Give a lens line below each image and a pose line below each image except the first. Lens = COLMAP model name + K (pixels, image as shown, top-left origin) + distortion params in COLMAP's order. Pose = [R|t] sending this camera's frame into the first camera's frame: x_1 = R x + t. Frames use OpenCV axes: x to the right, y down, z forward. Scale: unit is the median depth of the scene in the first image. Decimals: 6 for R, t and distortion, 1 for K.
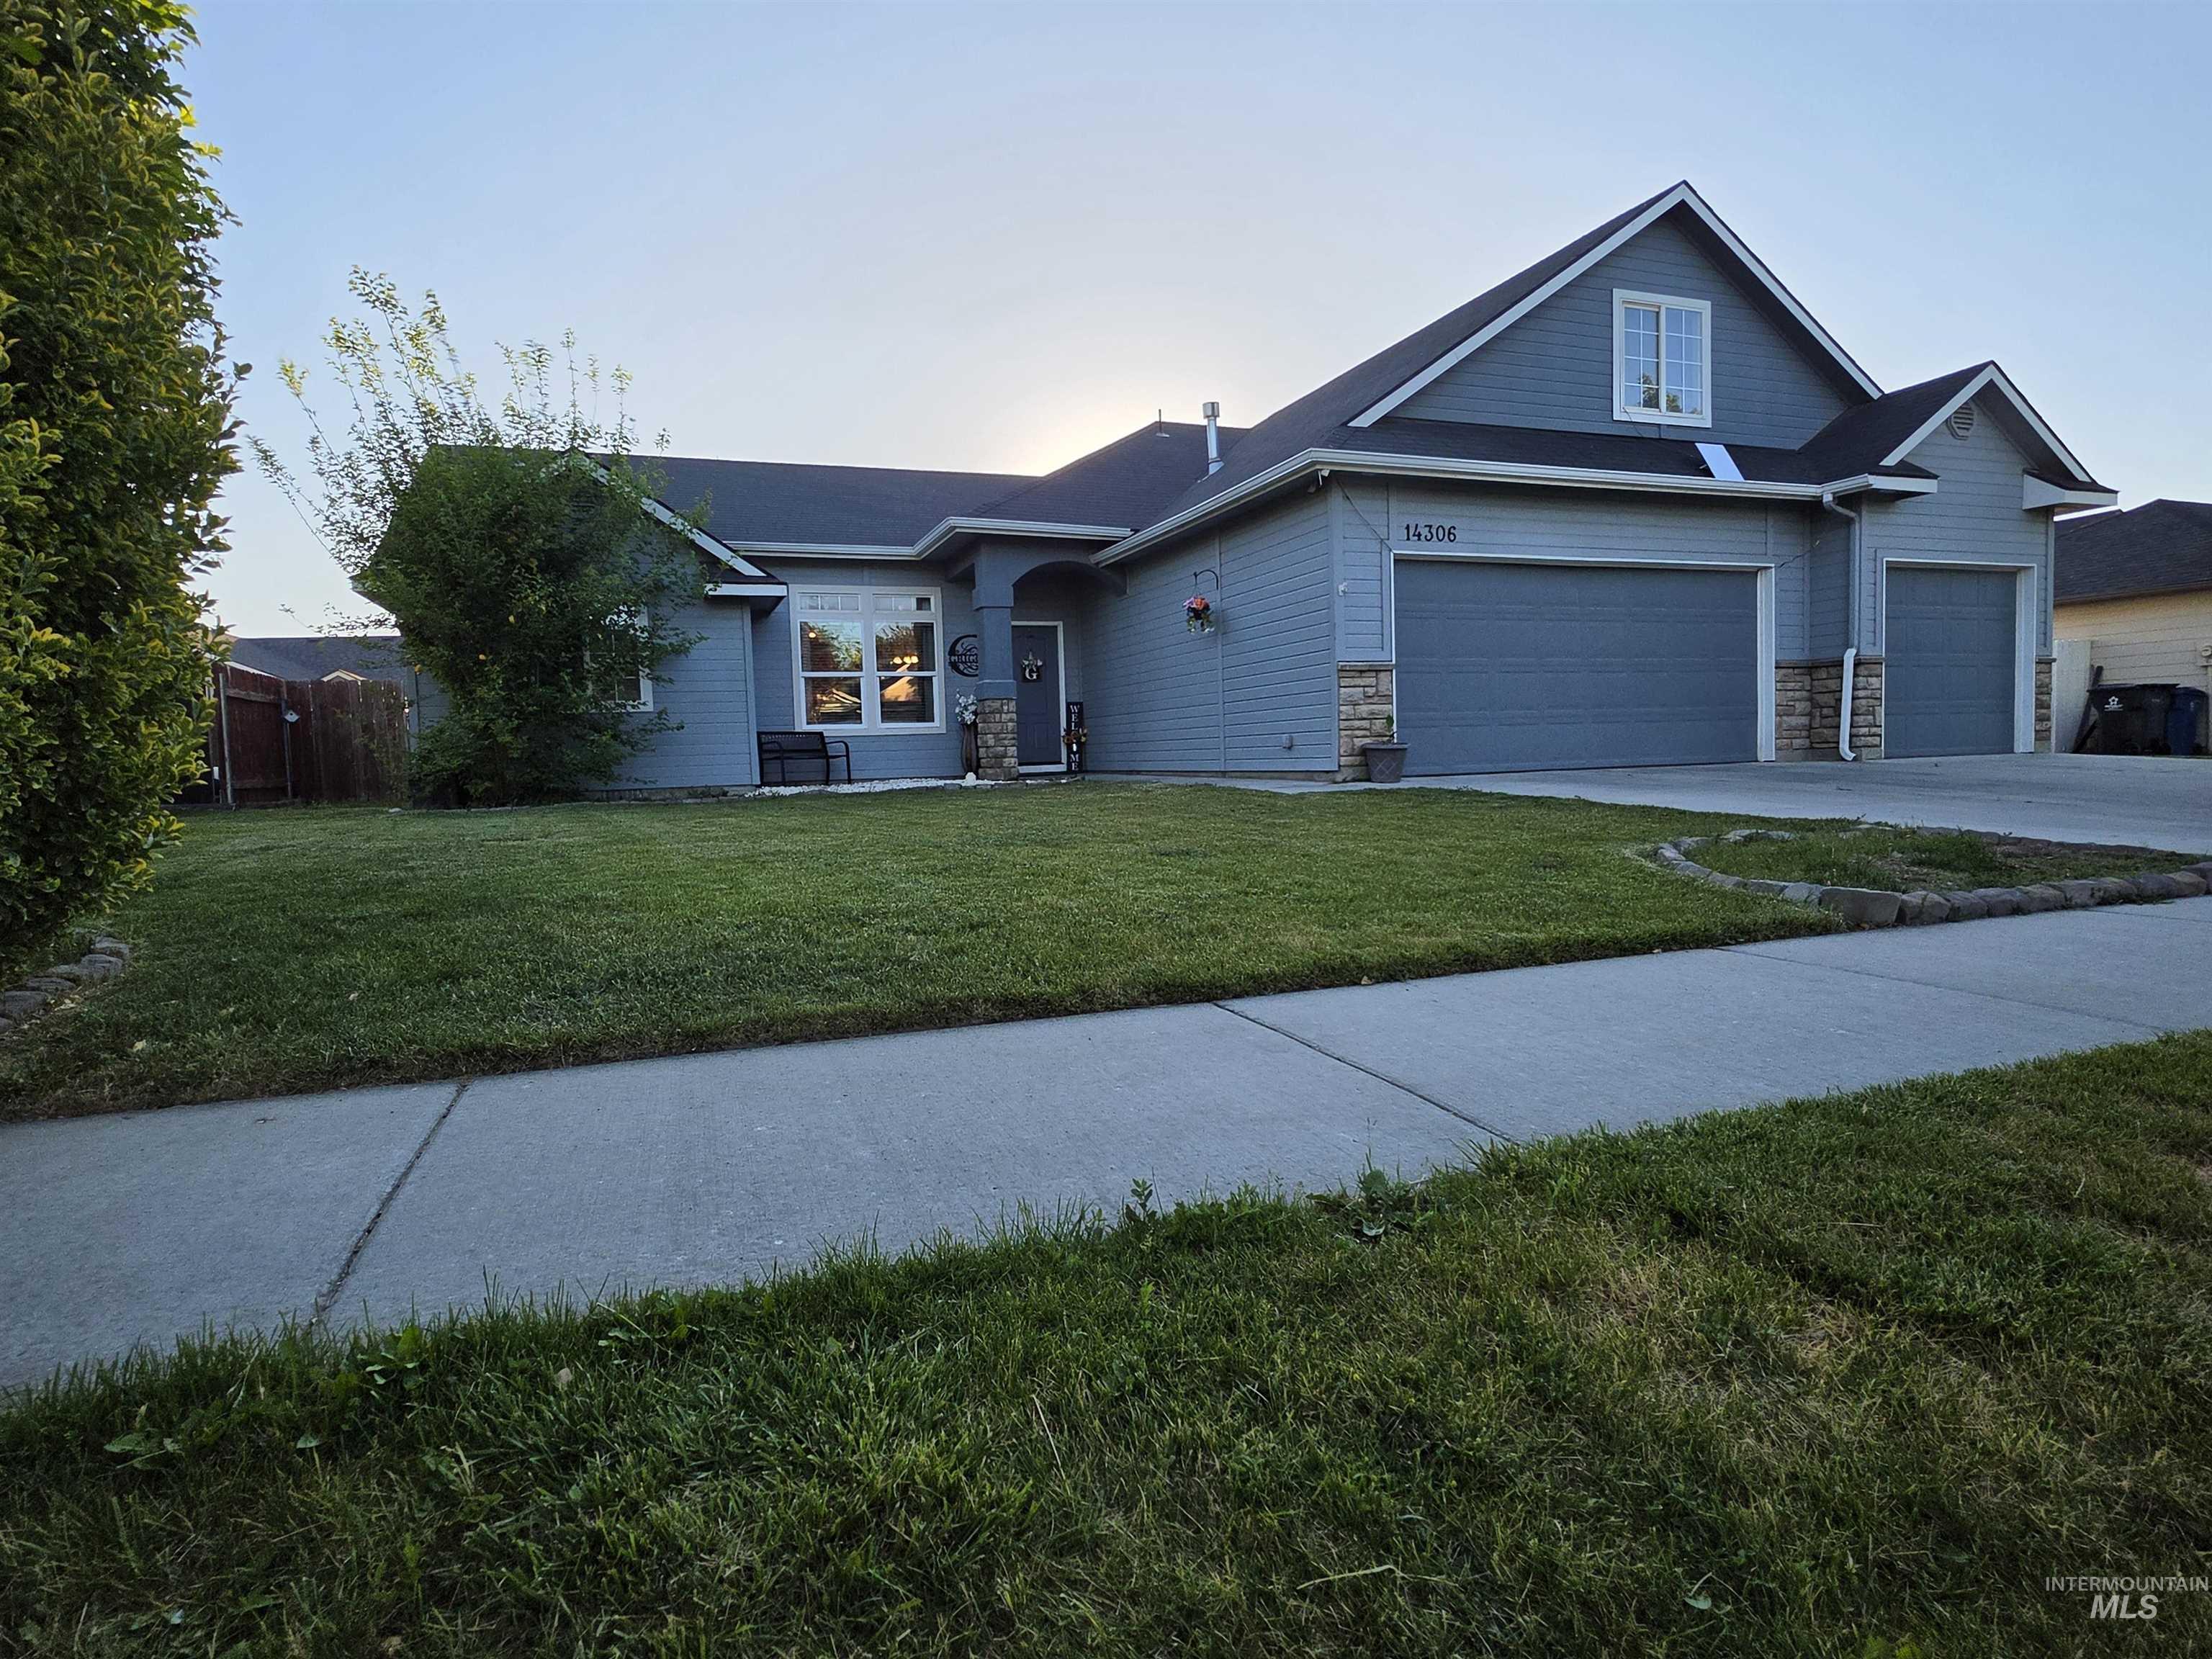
lens RADIAL K [[1160.6, 0, 1098.5], [0, 1160.6, 826.2], [0, 0, 1]] dist [-0.014067, 0.001405]
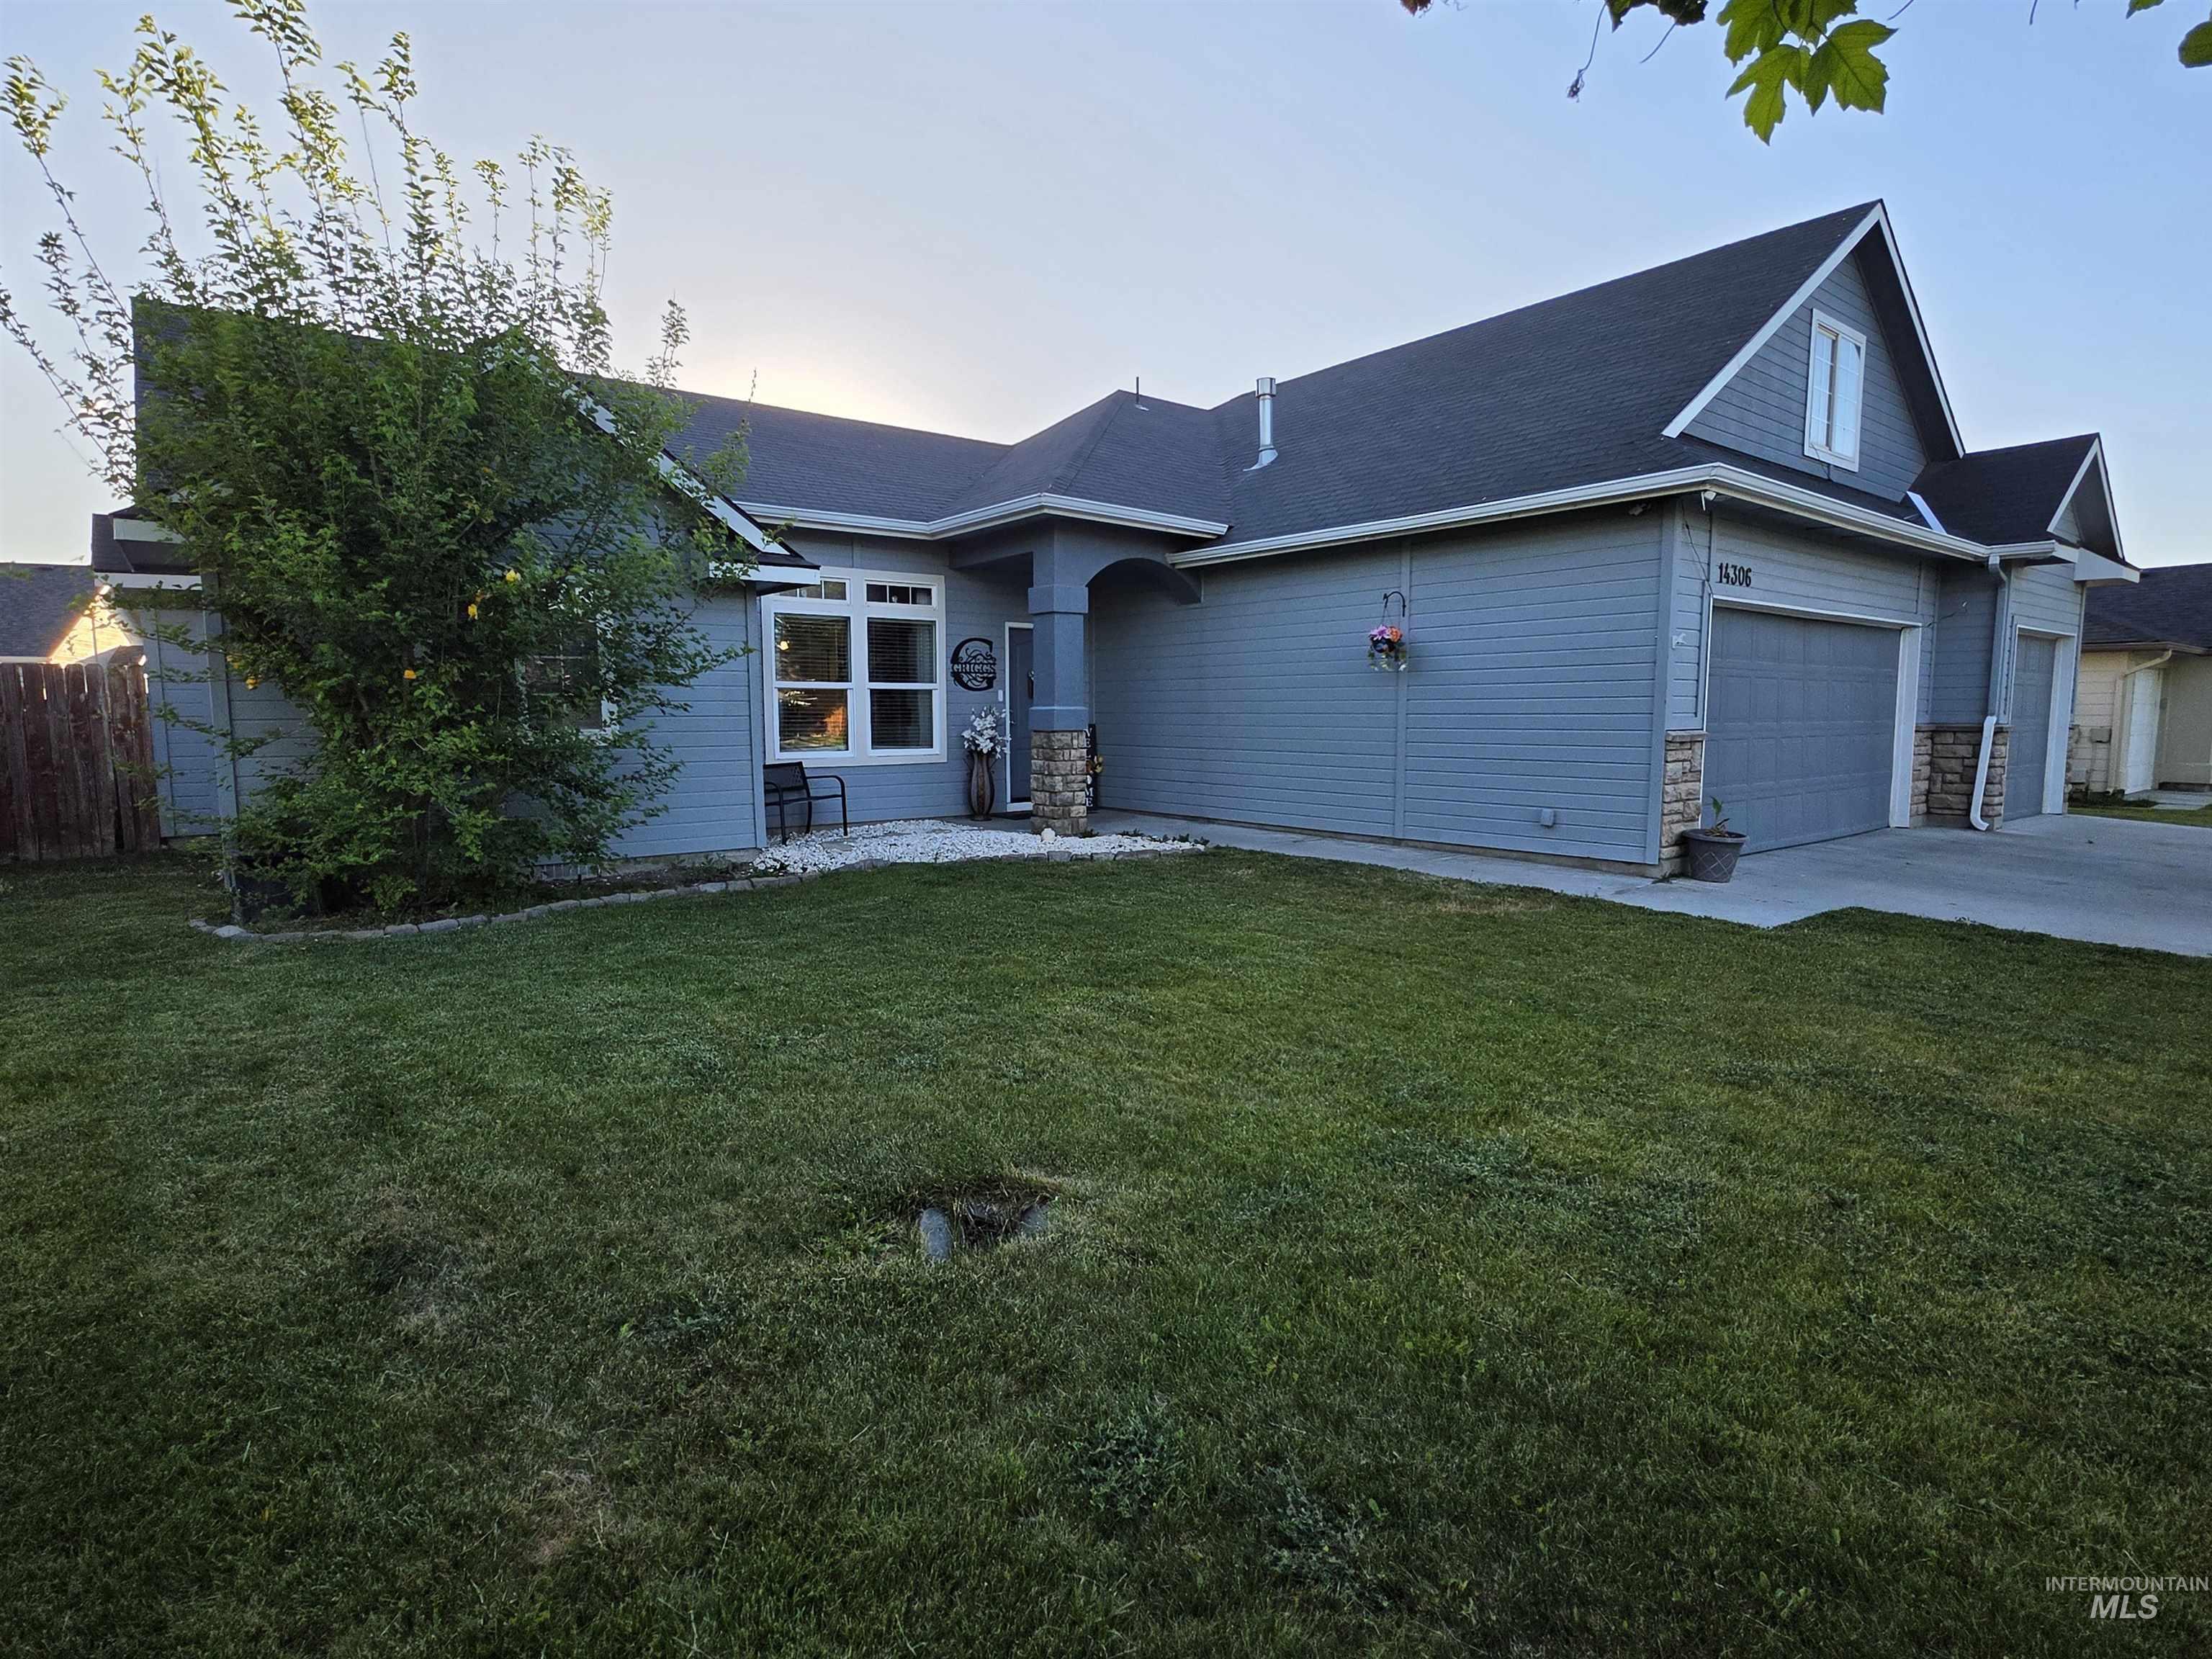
lens RADIAL K [[1100.0, 0, 1110.9], [0, 1100.0, 831.1], [0, 0, 1]] dist [-0.003942, -0.001663]
pose [[0.951985, -0.003290, 0.306126, -0.333510], [-0.008940, 0.999217, 0.038541, -0.082758], [-0.306013, -0.039428, 0.951211, 0.328382]]
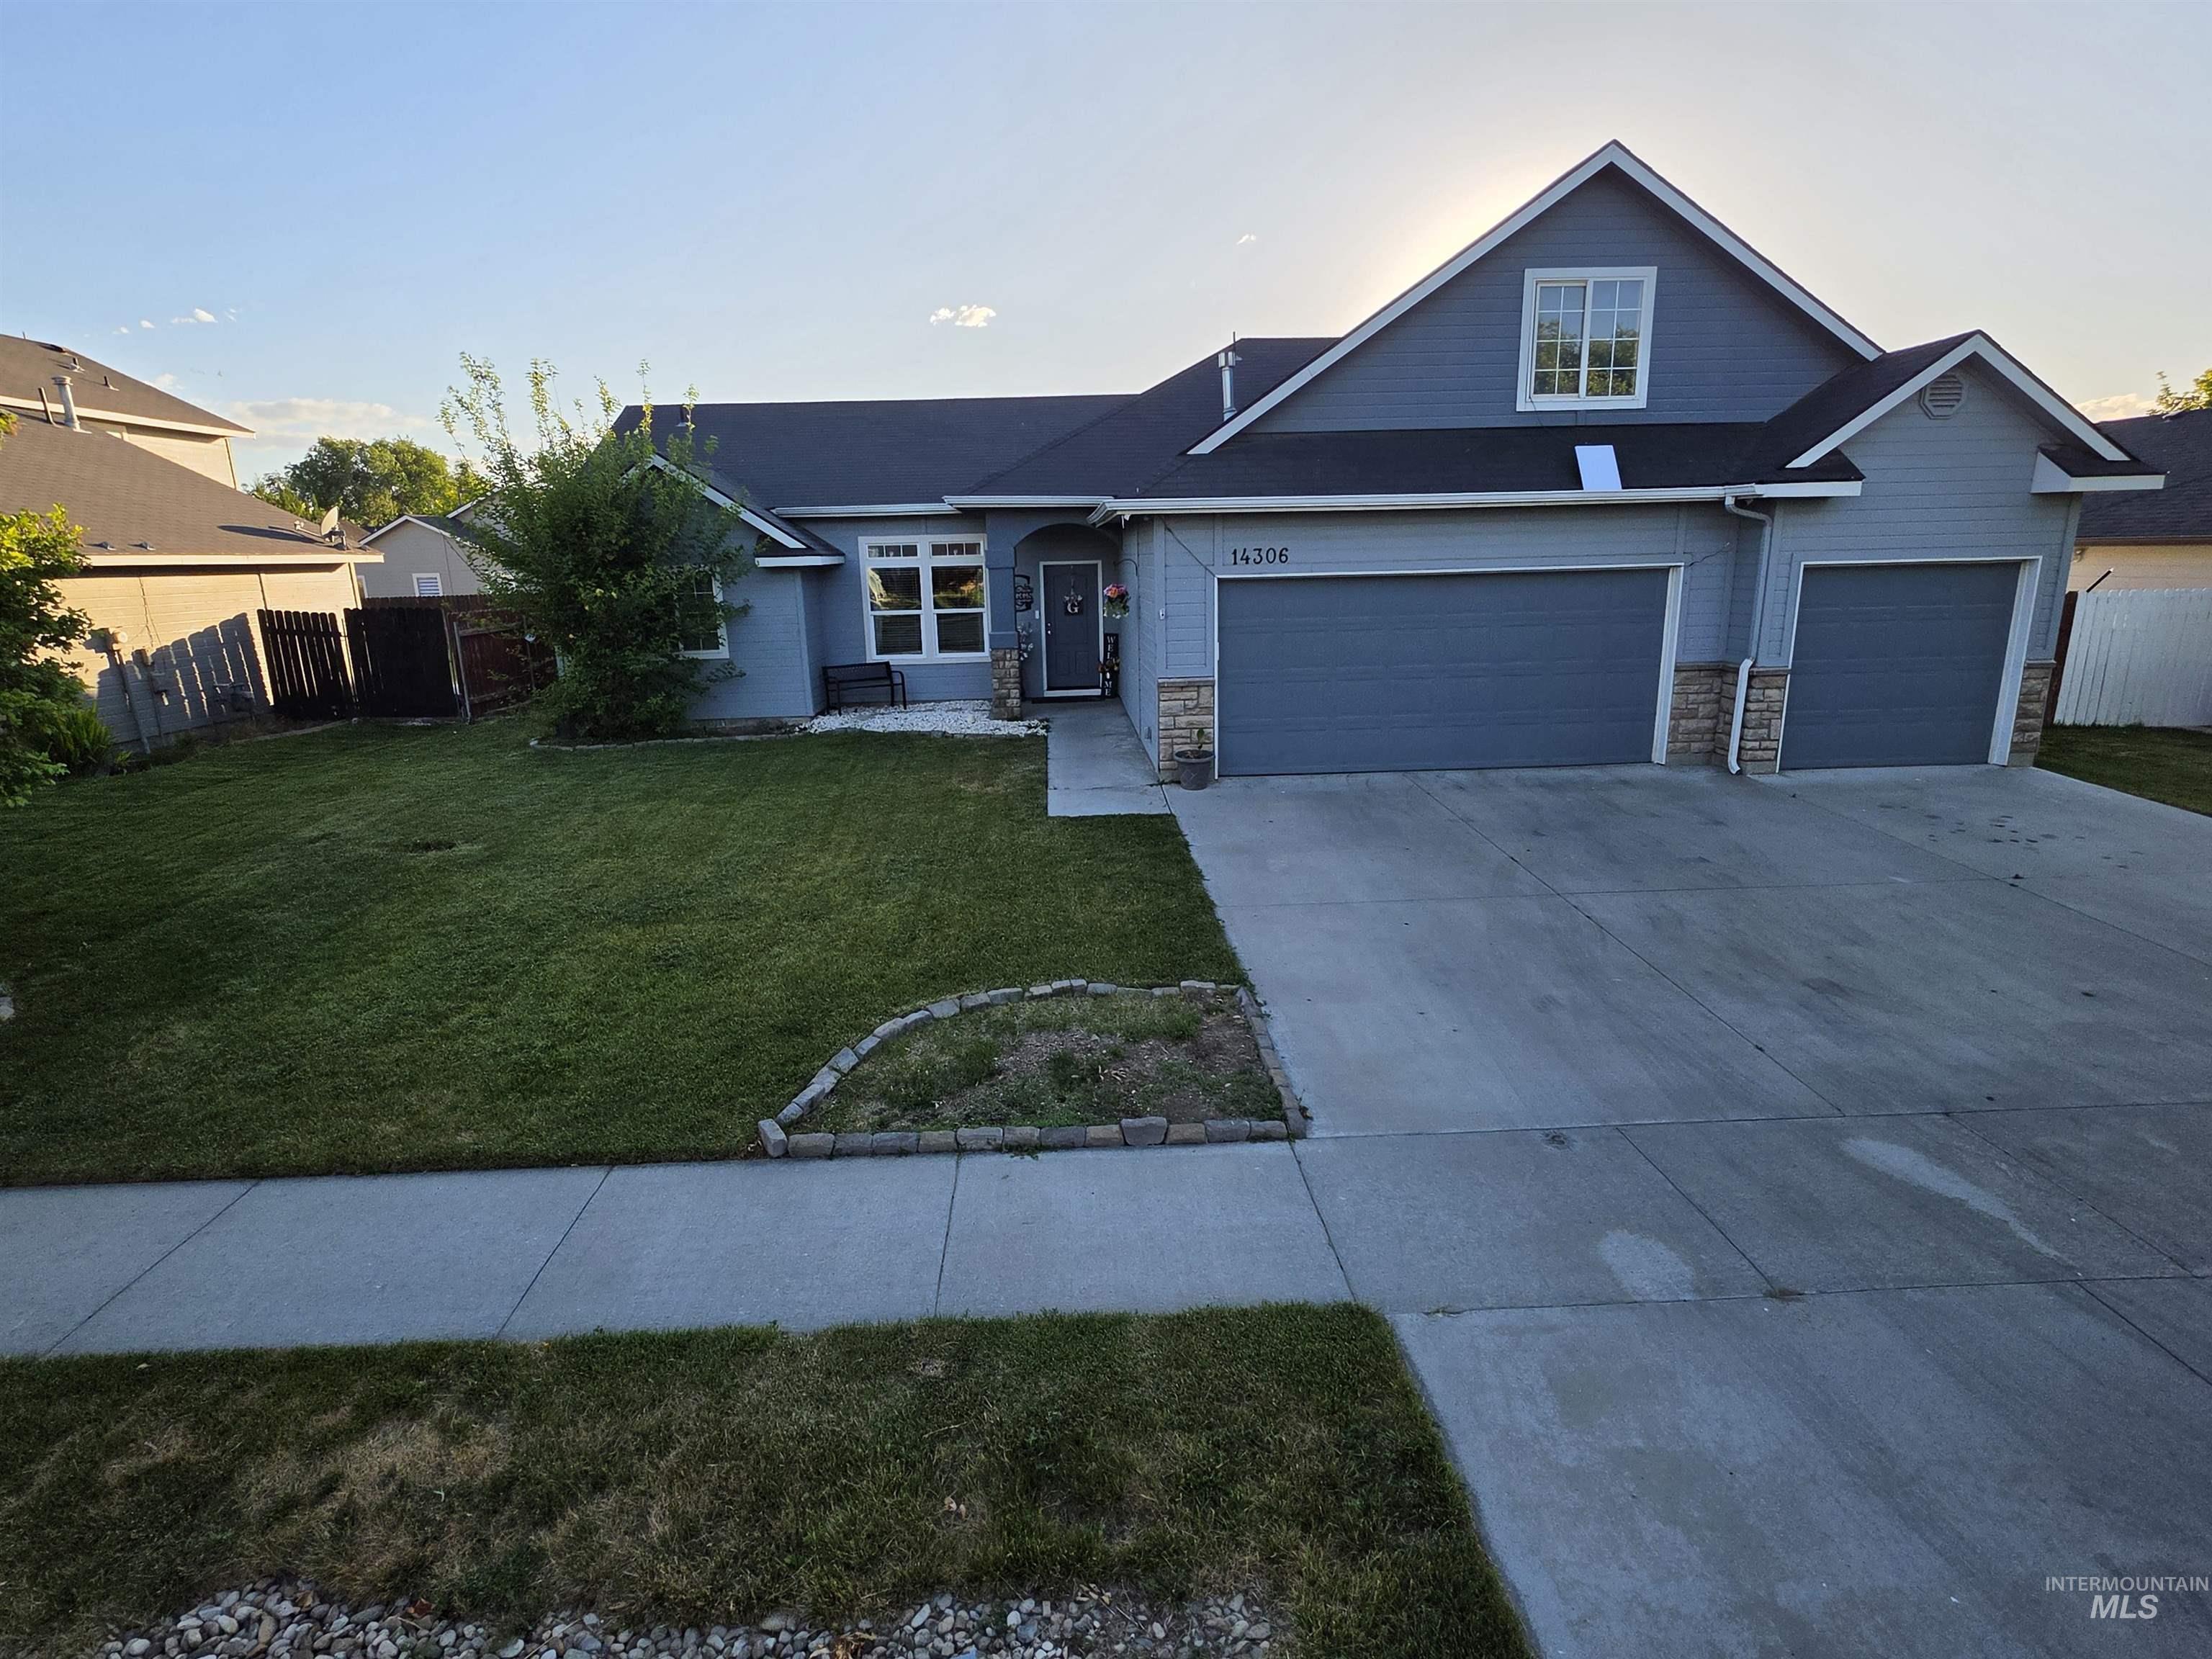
lens RADIAL K [[1100.0, 0, 1110.6], [0, 1100.0, 821.5], [0, 0, 1]] dist [-0.003942, -0.001663]
pose [[0.954068, 0.079714, -0.288792, 0.407473], [-0.025832, 0.982251, 0.185786, -0.171182], [0.298476, -0.169793, 0.939193, -0.037378]]
